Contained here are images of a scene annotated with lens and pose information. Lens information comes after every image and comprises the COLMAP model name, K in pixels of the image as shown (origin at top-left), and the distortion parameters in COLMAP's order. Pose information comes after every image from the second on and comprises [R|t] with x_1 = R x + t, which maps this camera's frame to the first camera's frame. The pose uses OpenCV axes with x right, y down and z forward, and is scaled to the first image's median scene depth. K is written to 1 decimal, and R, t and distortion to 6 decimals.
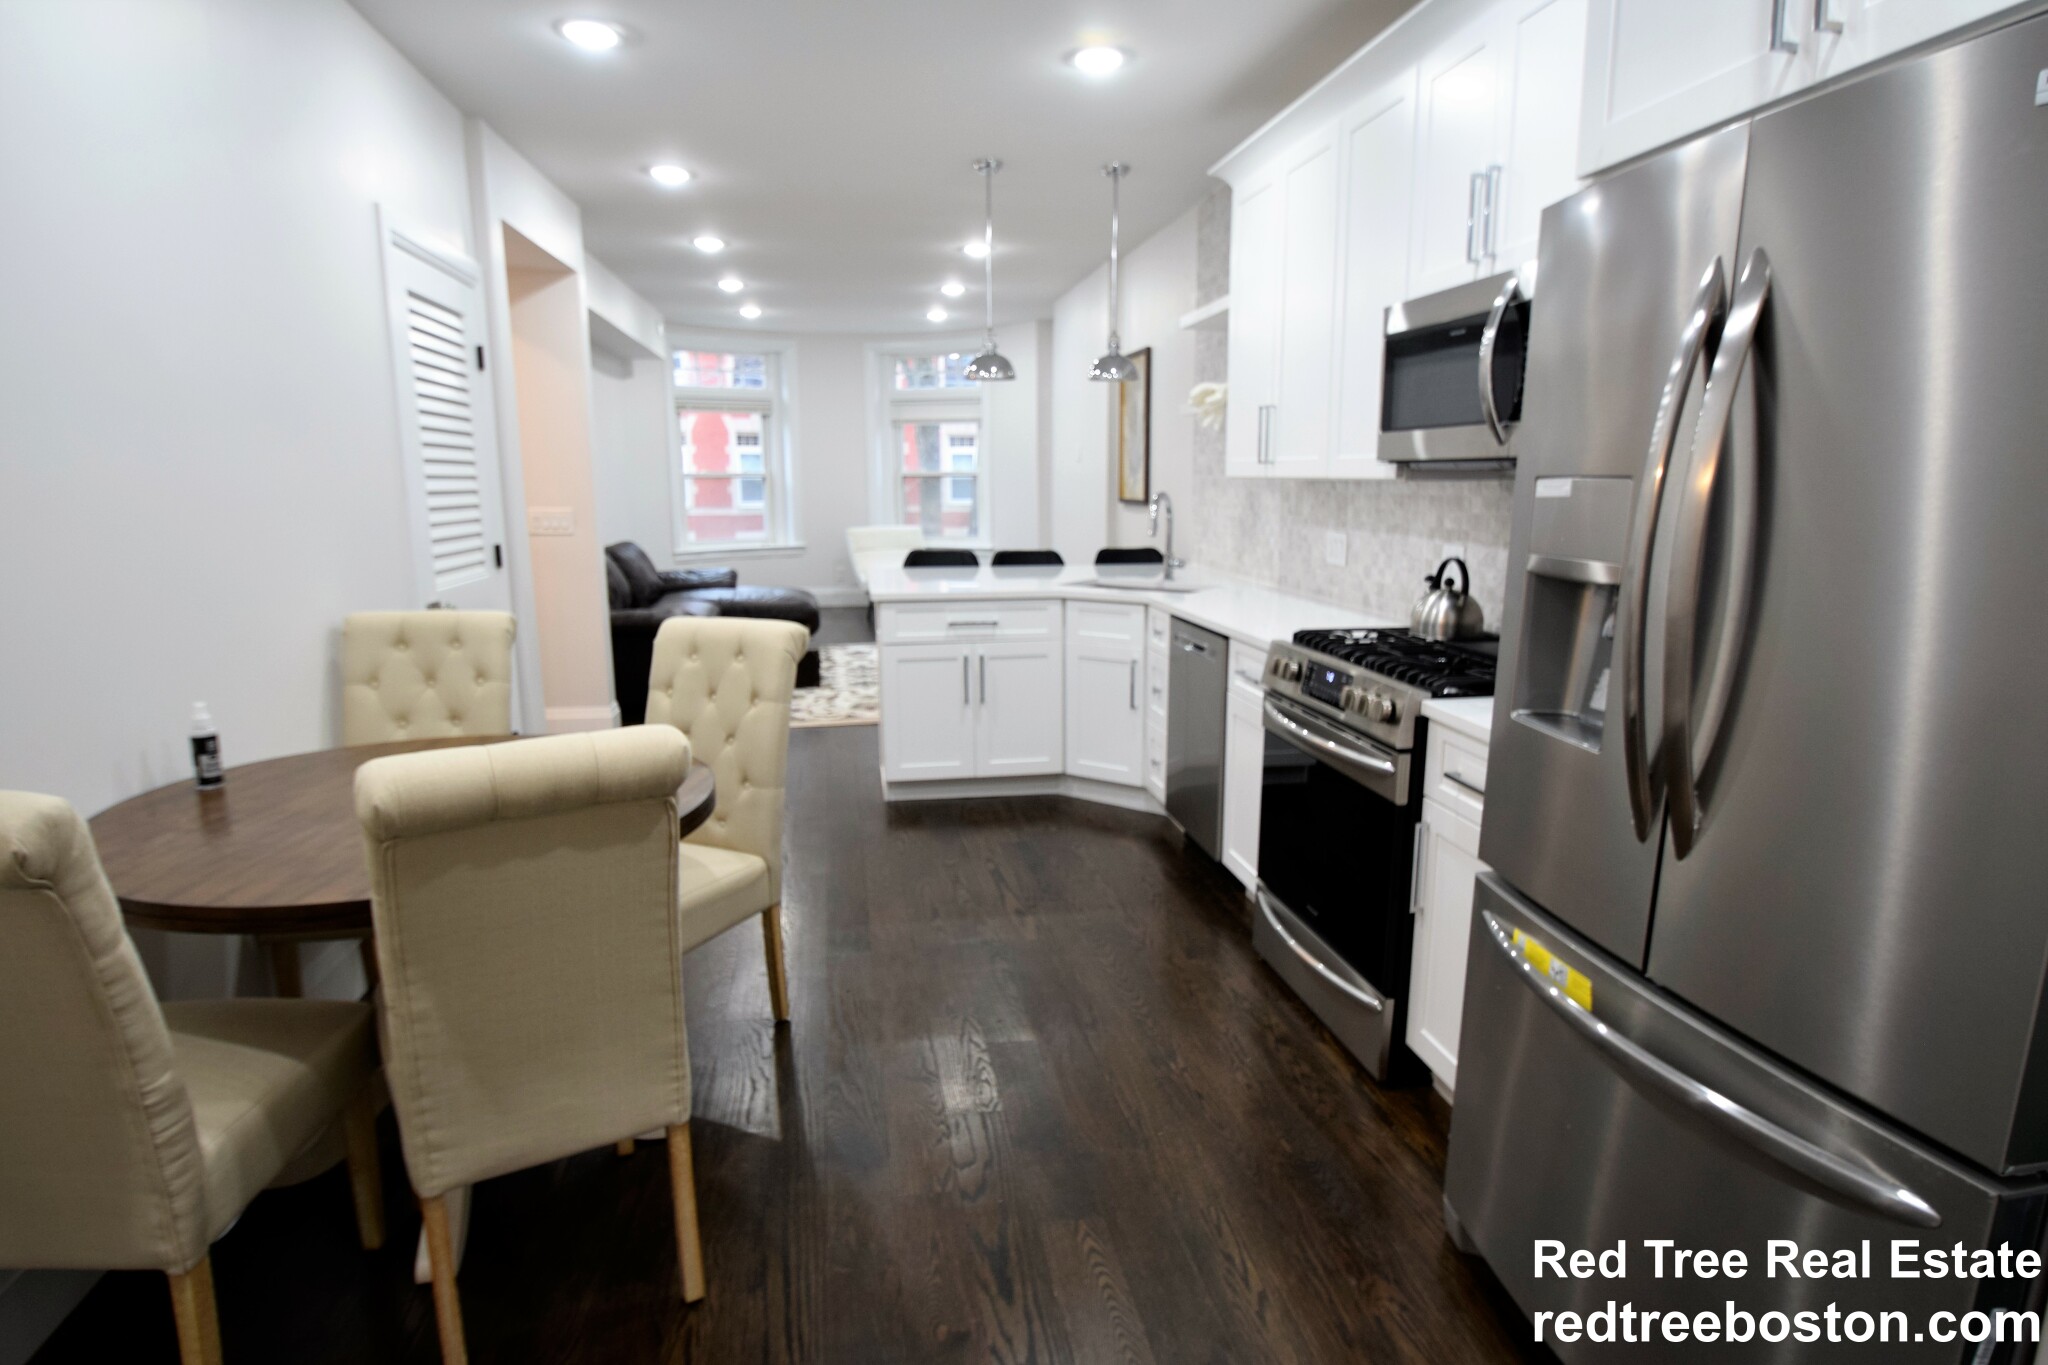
lens RADIAL K [[1122.1, 0, 1031.9], [0, 1122.1, 692.8], [0, 0, 1]] dist [-0.021315, -0.005265]
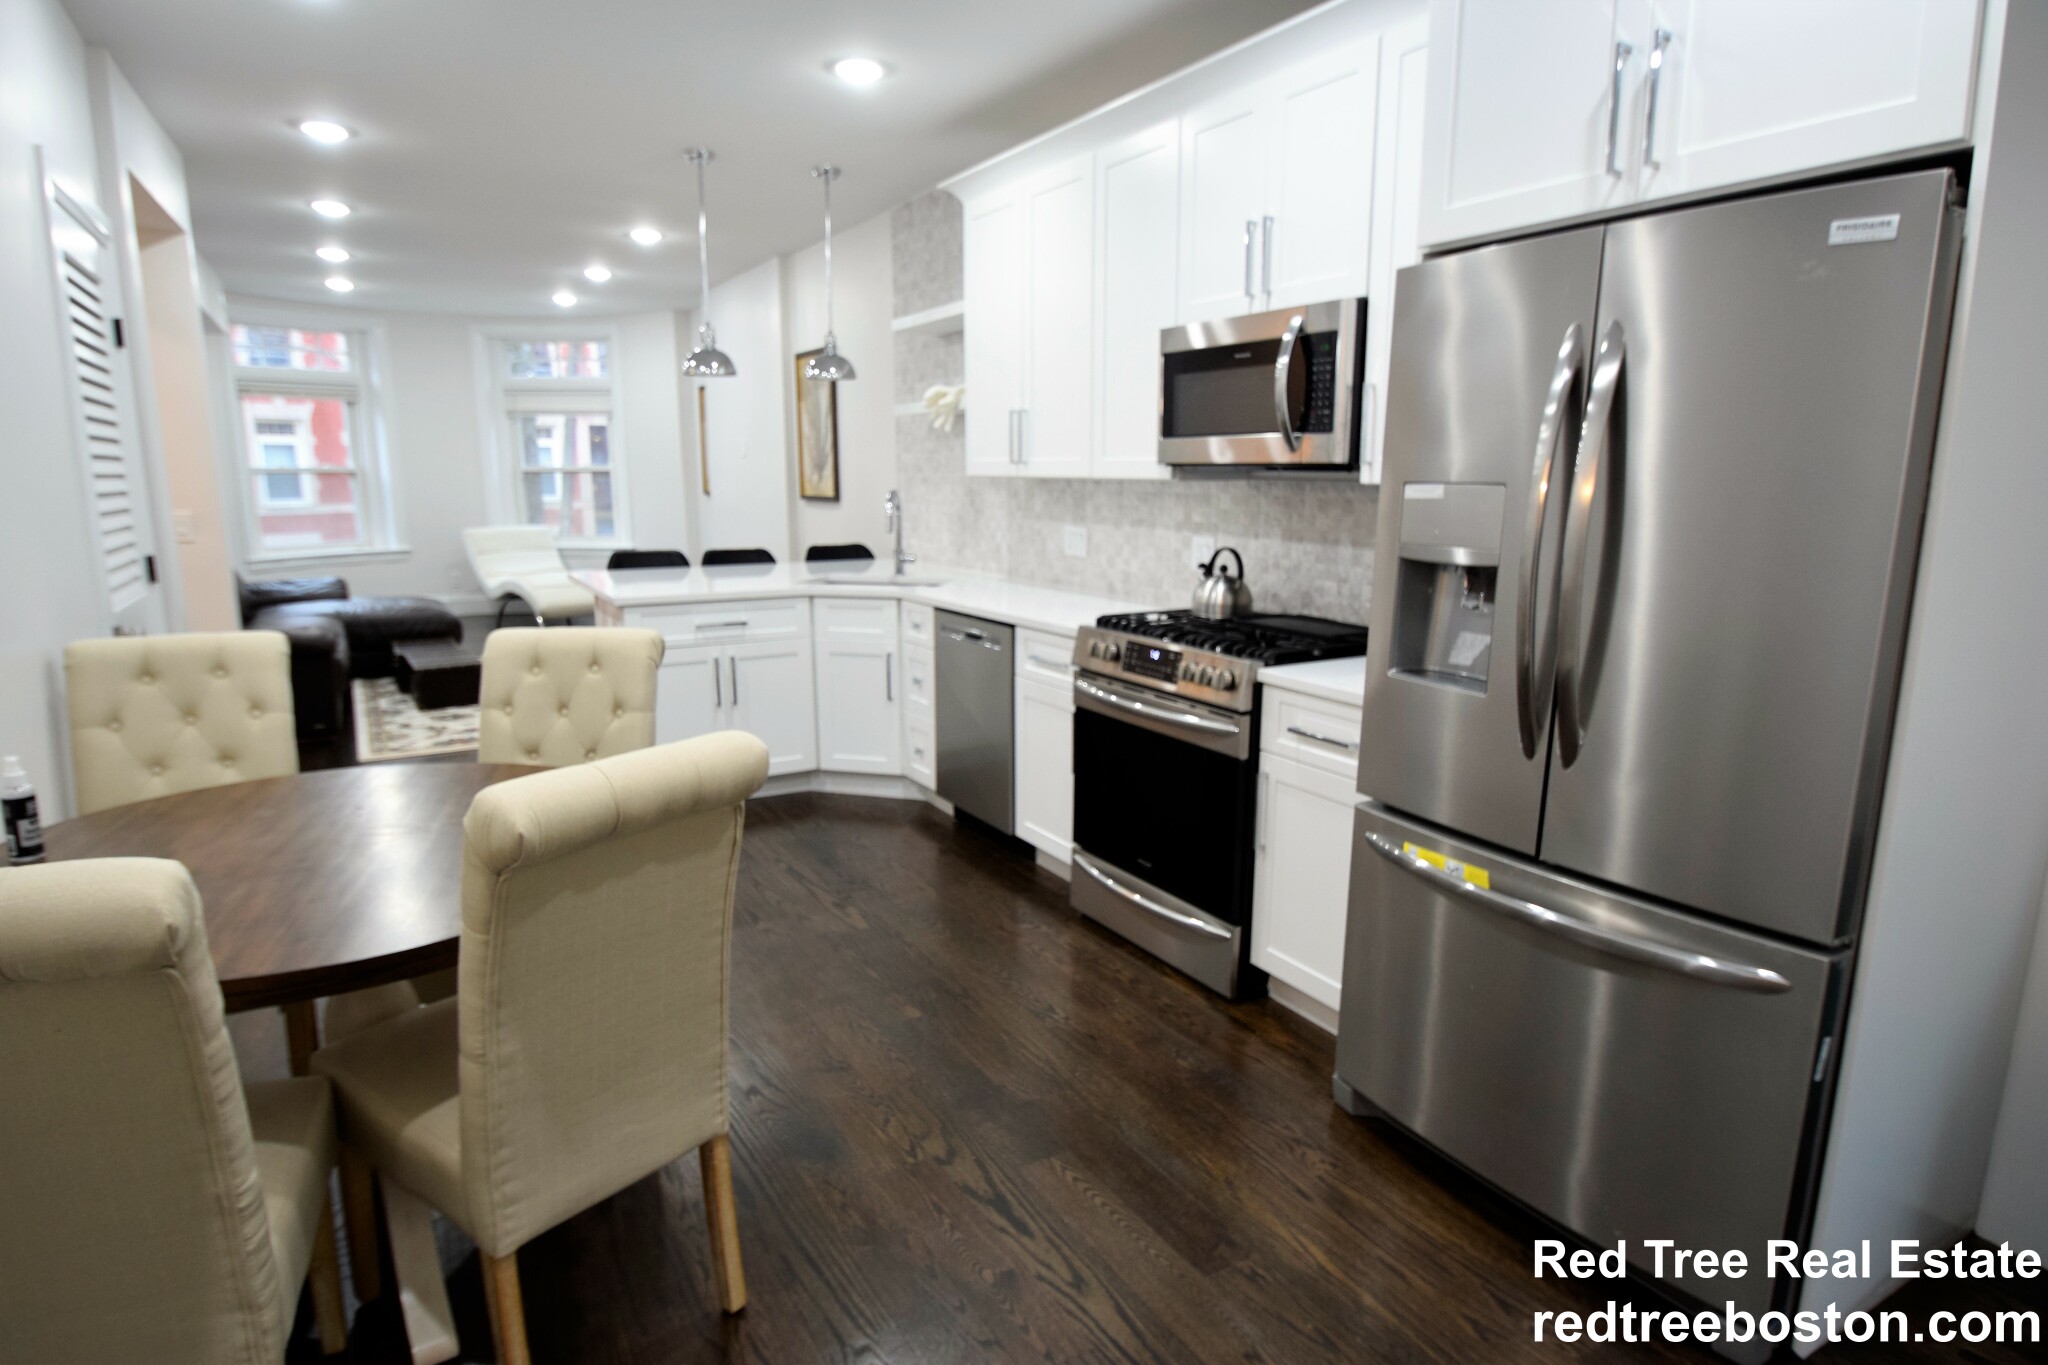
lens RADIAL K [[1122.1, 0, 1030.4], [0, 1122.1, 693.2], [0, 0, 1]] dist [-0.021315, -0.005265]
pose [[0.933267, -0.065643, 0.353135, -0.163962], [0.063664, 0.997823, 0.017230, -0.001901], [-0.353497, 0.006402, 0.935414, -0.011883]]
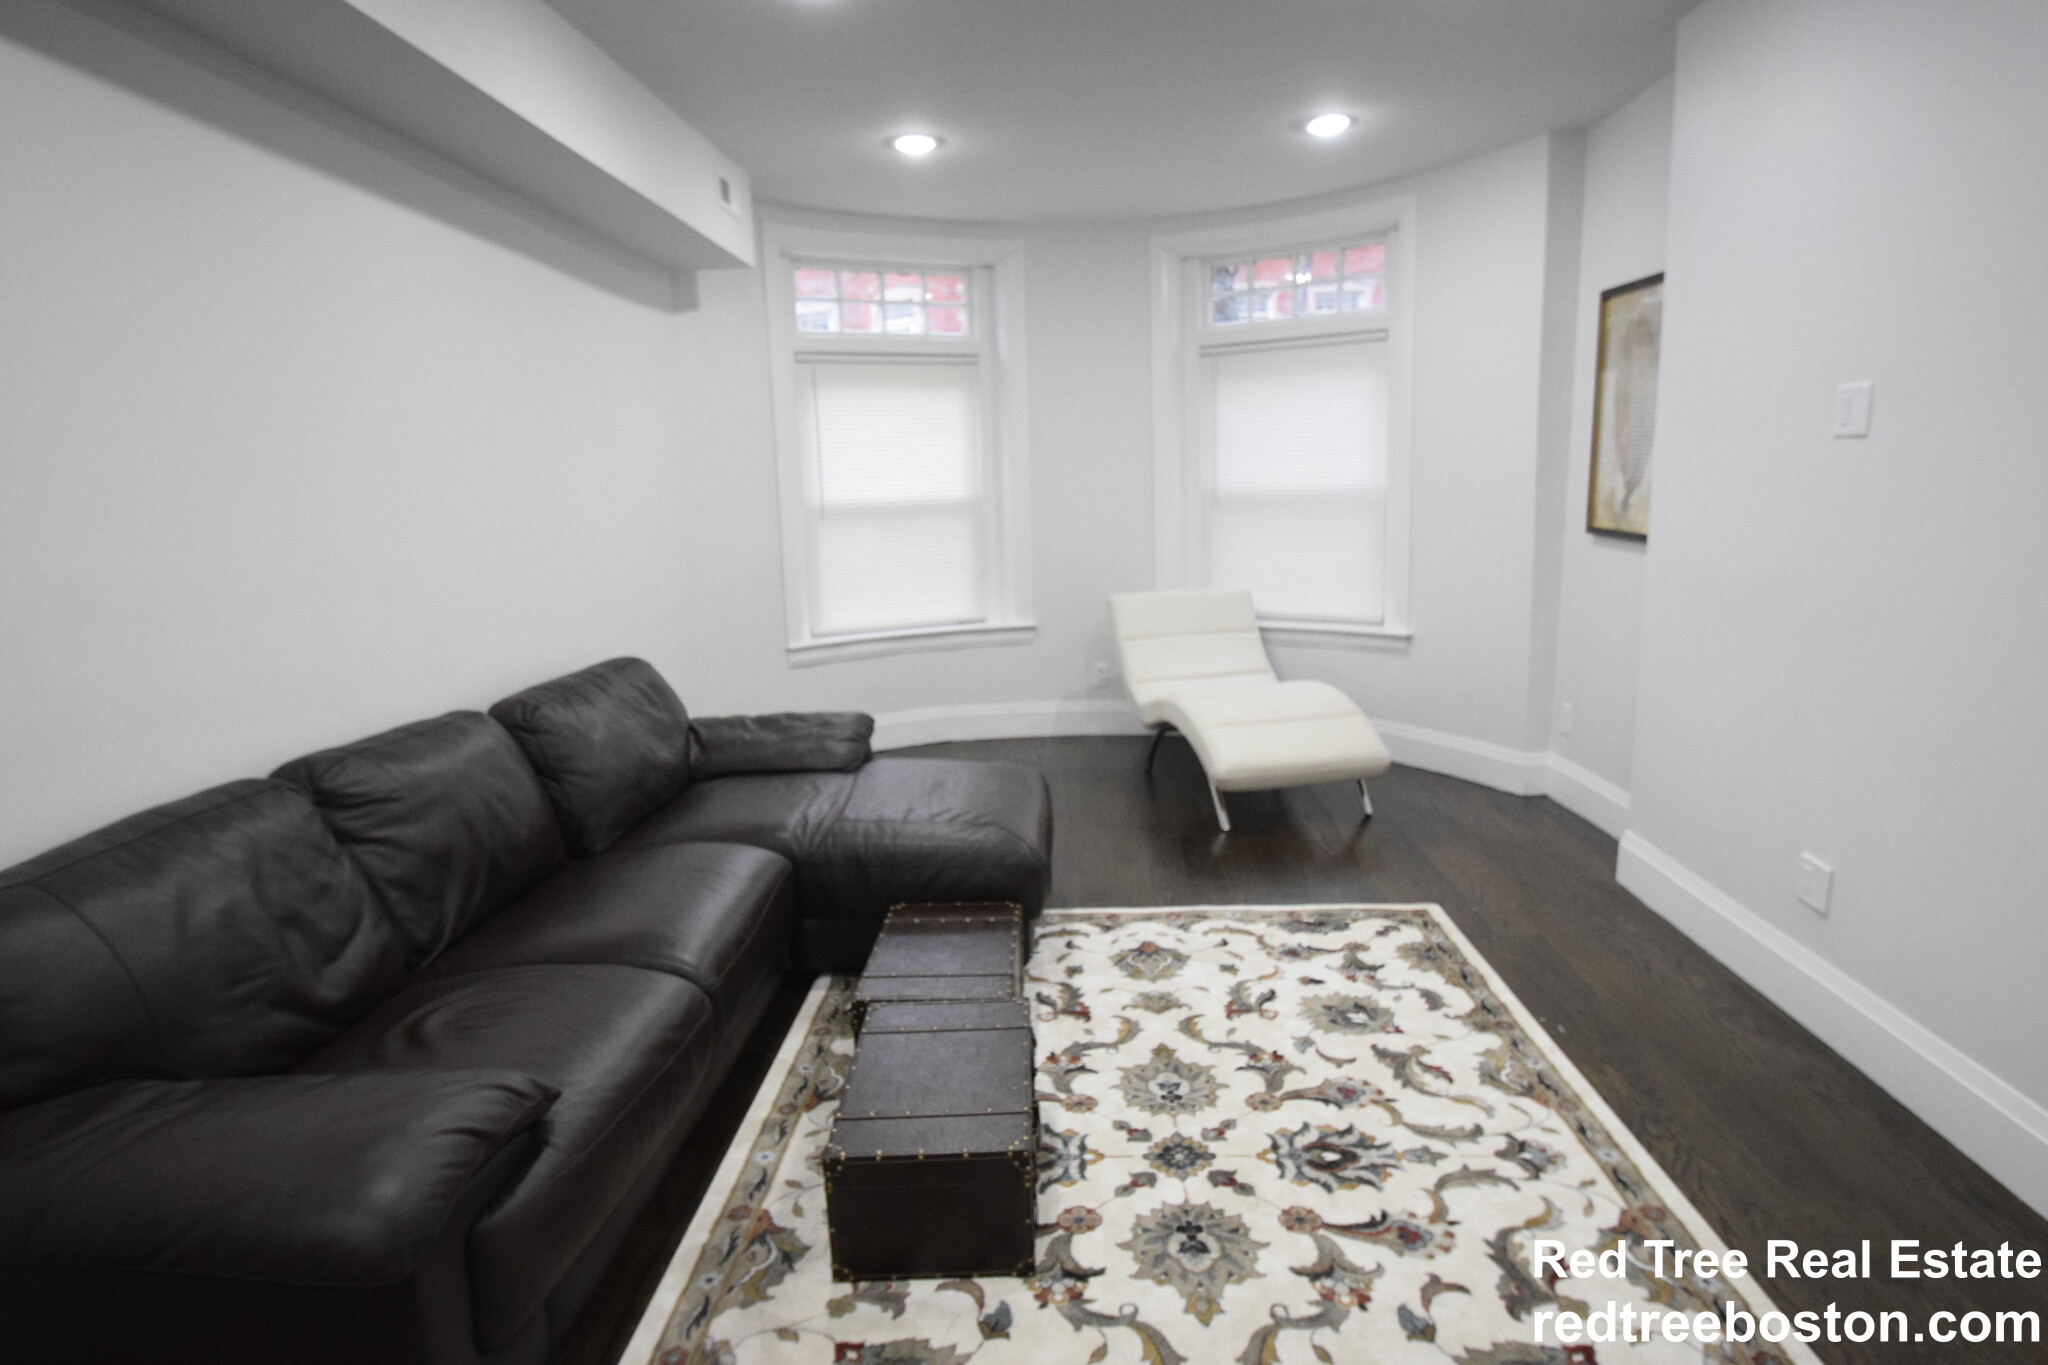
lens RADIAL K [[1122.1, 0, 1030.5], [0, 1122.1, 696.5], [0, 0, 1]] dist [-0.021315, -0.005265]
pose [[0.974689, 0.013231, -0.223175, -0.222472], [-0.014656, 0.999881, -0.004730, -0.249936], [0.223085, 0.007881, 0.974767, 1.253568]]
